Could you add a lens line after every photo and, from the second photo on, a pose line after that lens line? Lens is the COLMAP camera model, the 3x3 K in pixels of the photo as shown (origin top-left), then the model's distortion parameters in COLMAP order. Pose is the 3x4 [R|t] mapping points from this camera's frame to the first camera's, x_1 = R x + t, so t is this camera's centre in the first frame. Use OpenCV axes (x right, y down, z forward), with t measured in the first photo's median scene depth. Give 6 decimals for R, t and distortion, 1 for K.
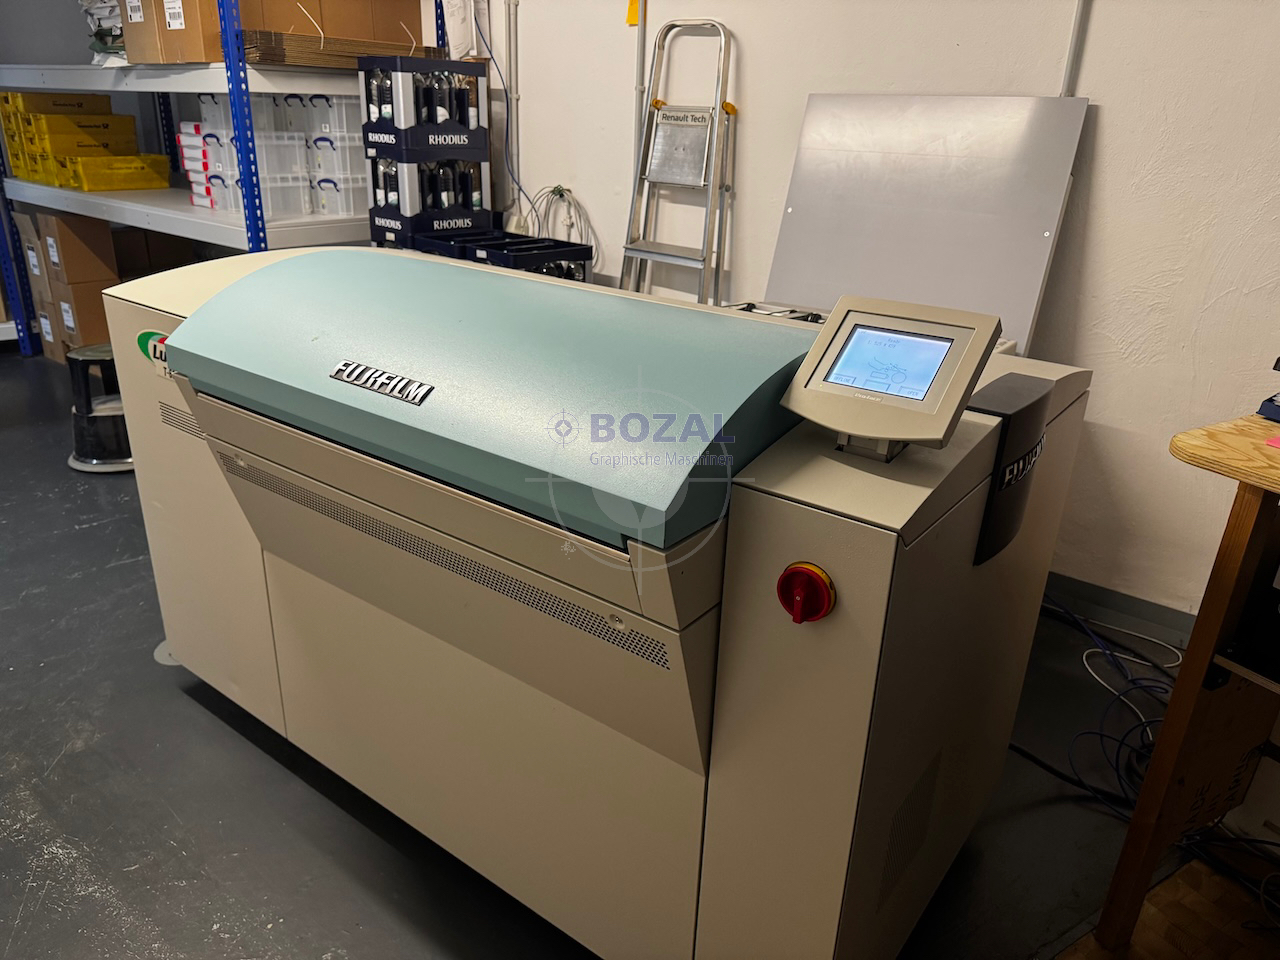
lens RADIAL K [[904.3, 0, 637.1], [0, 904.3, 486.1], [0, 0, 1]] dist [-0.008151, -0.005102]
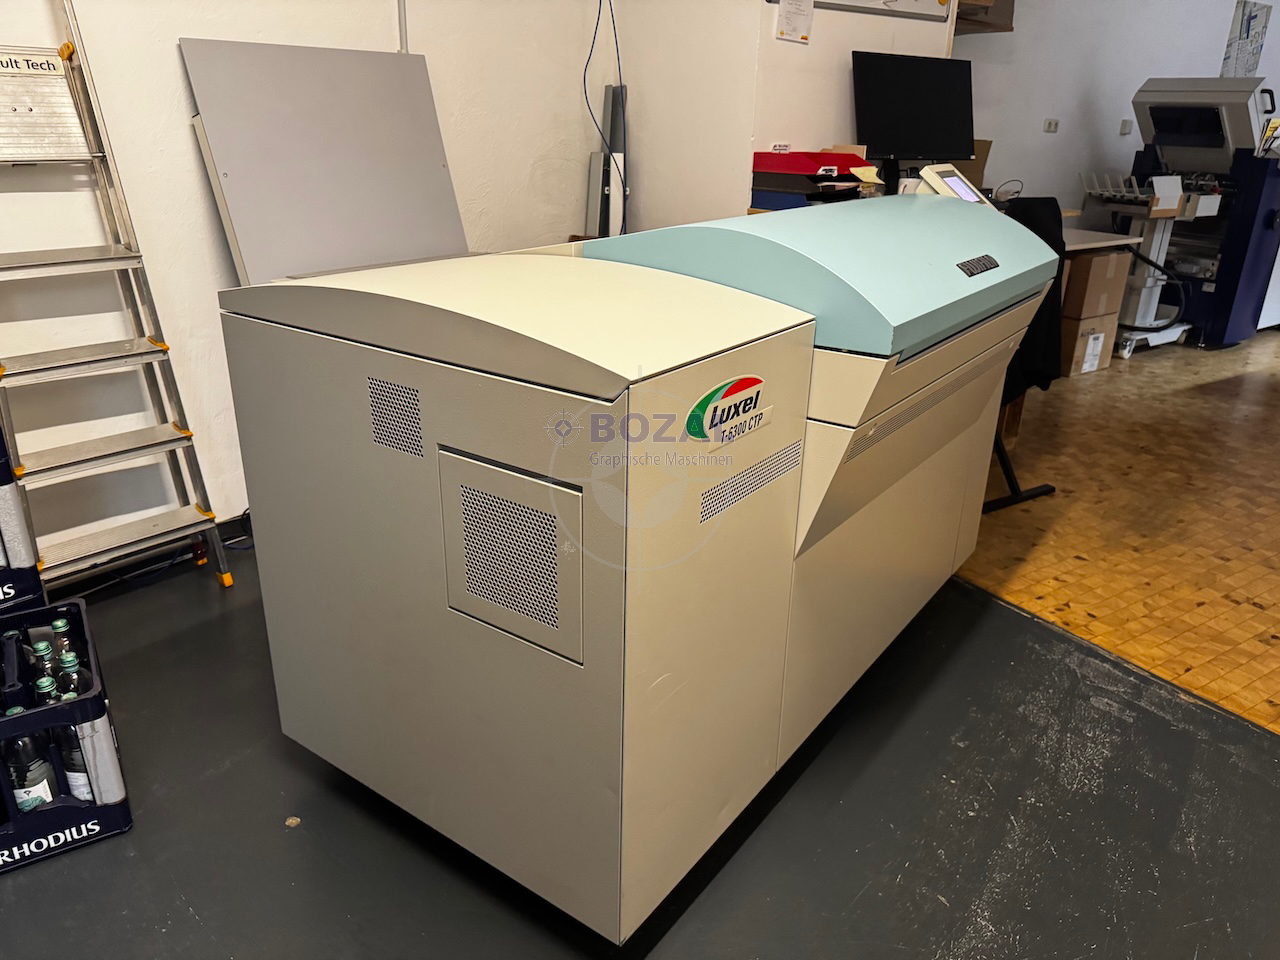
lens RADIAL K [[904.3, 0, 638.4], [0, 904.3, 476.7], [0, 0, 1]] dist [-0.008151, -0.005102]
pose [[-0.015870, -0.396814, 0.917762, -1.014079], [0.356123, 0.855442, 0.376026, -0.334026], [-0.934304, 0.332804, 0.127739, 0.846551]]
